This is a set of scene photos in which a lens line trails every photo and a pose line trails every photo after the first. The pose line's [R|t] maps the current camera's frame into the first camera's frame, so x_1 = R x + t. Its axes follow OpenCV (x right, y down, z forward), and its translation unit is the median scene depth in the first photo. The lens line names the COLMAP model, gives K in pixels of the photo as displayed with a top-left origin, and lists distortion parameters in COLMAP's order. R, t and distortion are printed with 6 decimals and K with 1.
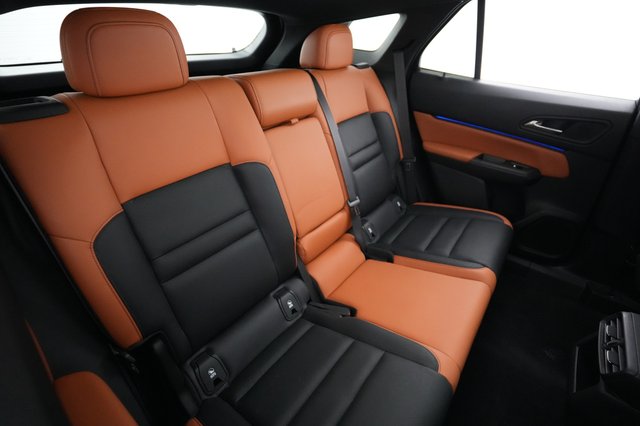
lens RADIAL K [[342.0, 0, 320.0], [0, 342.0, 213.0], [0, 0, 1]] dist [0.000043, 0.000047]
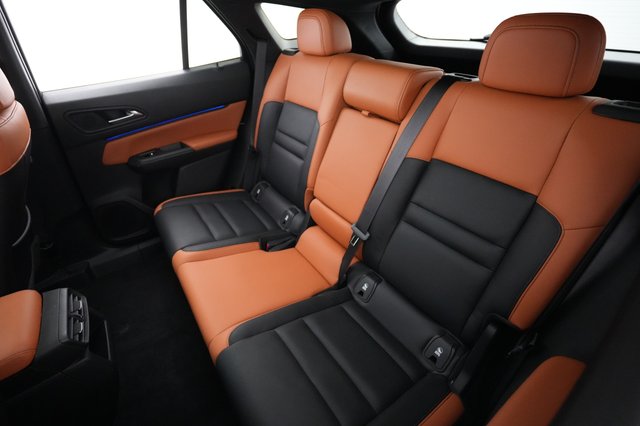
lens RADIAL K [[302.8, 0, 320.0], [0, 302.8, 213.0], [0, 0, 1]] dist [-0.000707, 0.000058]
pose [[-0.342644, 0.503239, -0.793313, 0.603413], [-0.443934, 0.657474, 0.608811, -0.407135], [0.827960, 0.560784, -0.001875, 0.766626]]
